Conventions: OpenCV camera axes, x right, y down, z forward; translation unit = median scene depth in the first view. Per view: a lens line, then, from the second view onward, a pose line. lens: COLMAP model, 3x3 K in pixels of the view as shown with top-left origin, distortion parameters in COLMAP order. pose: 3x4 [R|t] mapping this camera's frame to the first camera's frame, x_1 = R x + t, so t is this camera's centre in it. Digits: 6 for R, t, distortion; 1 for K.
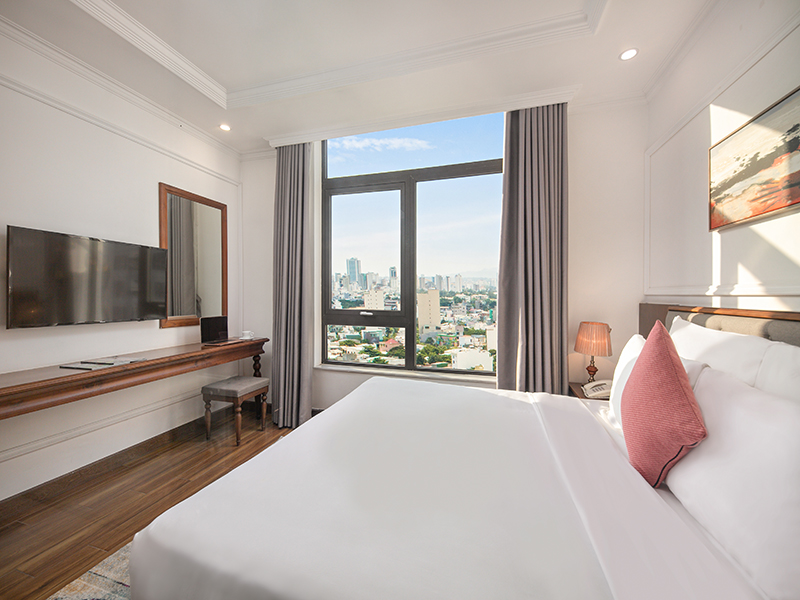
lens RADIAL K [[324.0, 0, 397.4], [0, 324.0, 294.8], [0, 0, 1]] dist [0.000765, -0.000292]
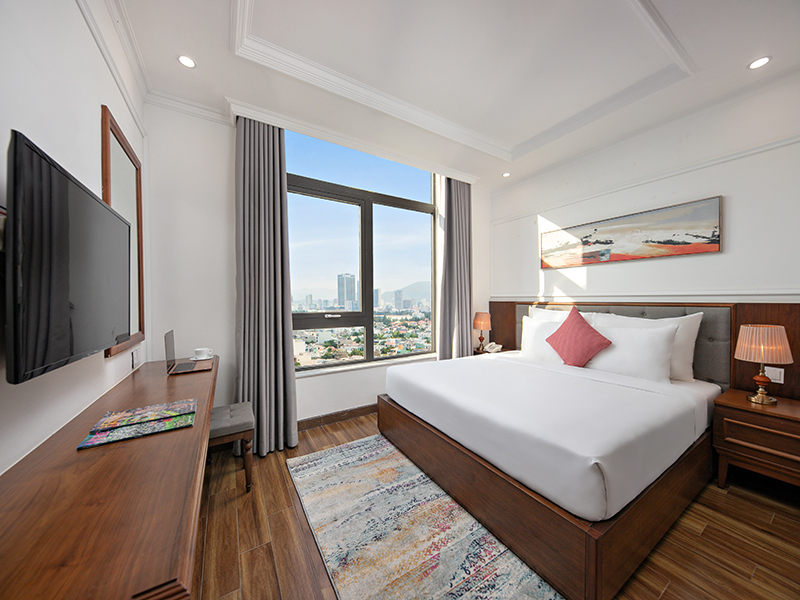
lens RADIAL K [[286.3, 0, 398.3], [0, 286.3, 304.9], [0, 0, 1]] dist [0.002507, 0.000122]
pose [[0.644796, -0.019357, 0.764110, -0.893819], [0.009724, 0.999806, 0.017123, 0.010794], [-0.764293, -0.003610, 0.644859, 0.320917]]
